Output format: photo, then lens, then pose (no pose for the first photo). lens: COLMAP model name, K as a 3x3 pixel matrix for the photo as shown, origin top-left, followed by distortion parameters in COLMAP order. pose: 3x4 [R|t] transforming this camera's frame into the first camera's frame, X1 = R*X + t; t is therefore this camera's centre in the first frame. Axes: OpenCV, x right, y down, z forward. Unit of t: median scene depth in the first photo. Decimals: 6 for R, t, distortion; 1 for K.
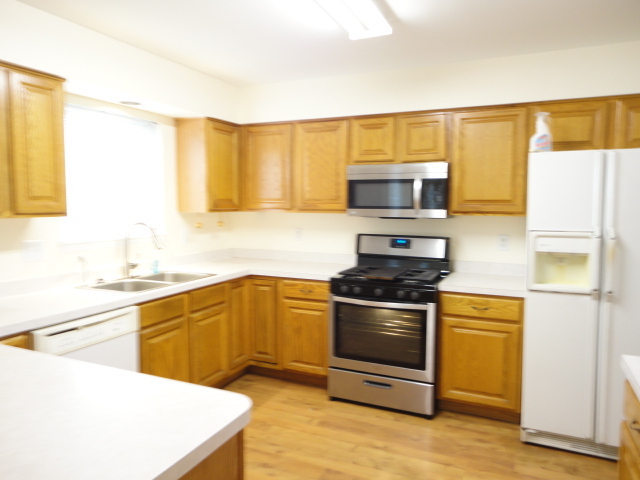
lens RADIAL K [[466.1, 0, 320.0], [0, 466.1, 240.0], [0, 0, 1]] dist [0.007122, -0.003886]
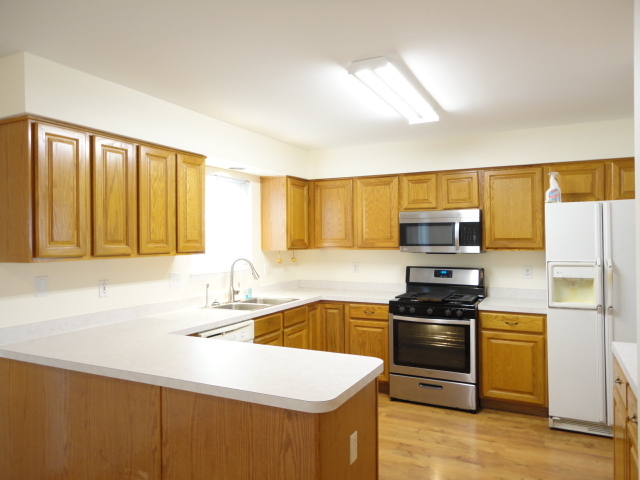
lens RADIAL K [[466.1, 0, 320.0], [0, 466.1, 240.0], [0, 0, 1]] dist [0.007122, -0.003886]
pose [[0.999194, -0.011052, -0.038591, -0.119741], [0.007954, 0.996800, -0.079537, 0.015930], [0.039346, 0.079165, 0.996085, -0.289444]]
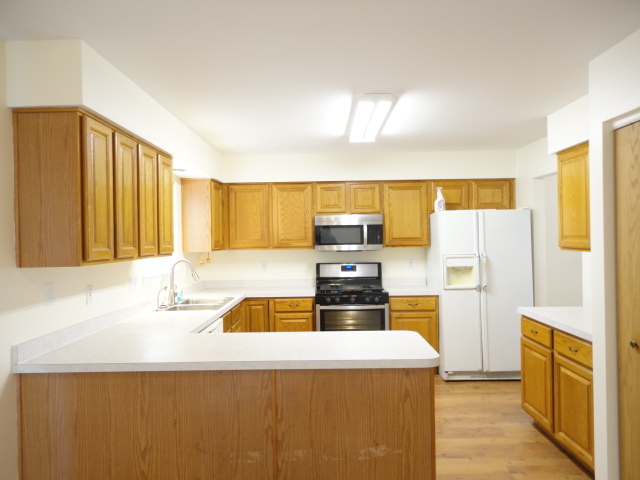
lens RADIAL K [[466.1, 0, 320.0], [0, 466.1, 240.0], [0, 0, 1]] dist [0.007122, -0.003886]
pose [[0.913702, -0.020655, 0.405859, -0.564584], [0.053324, 0.996166, -0.069350, 0.017219], [-0.402871, 0.085007, 0.911301, -0.339323]]
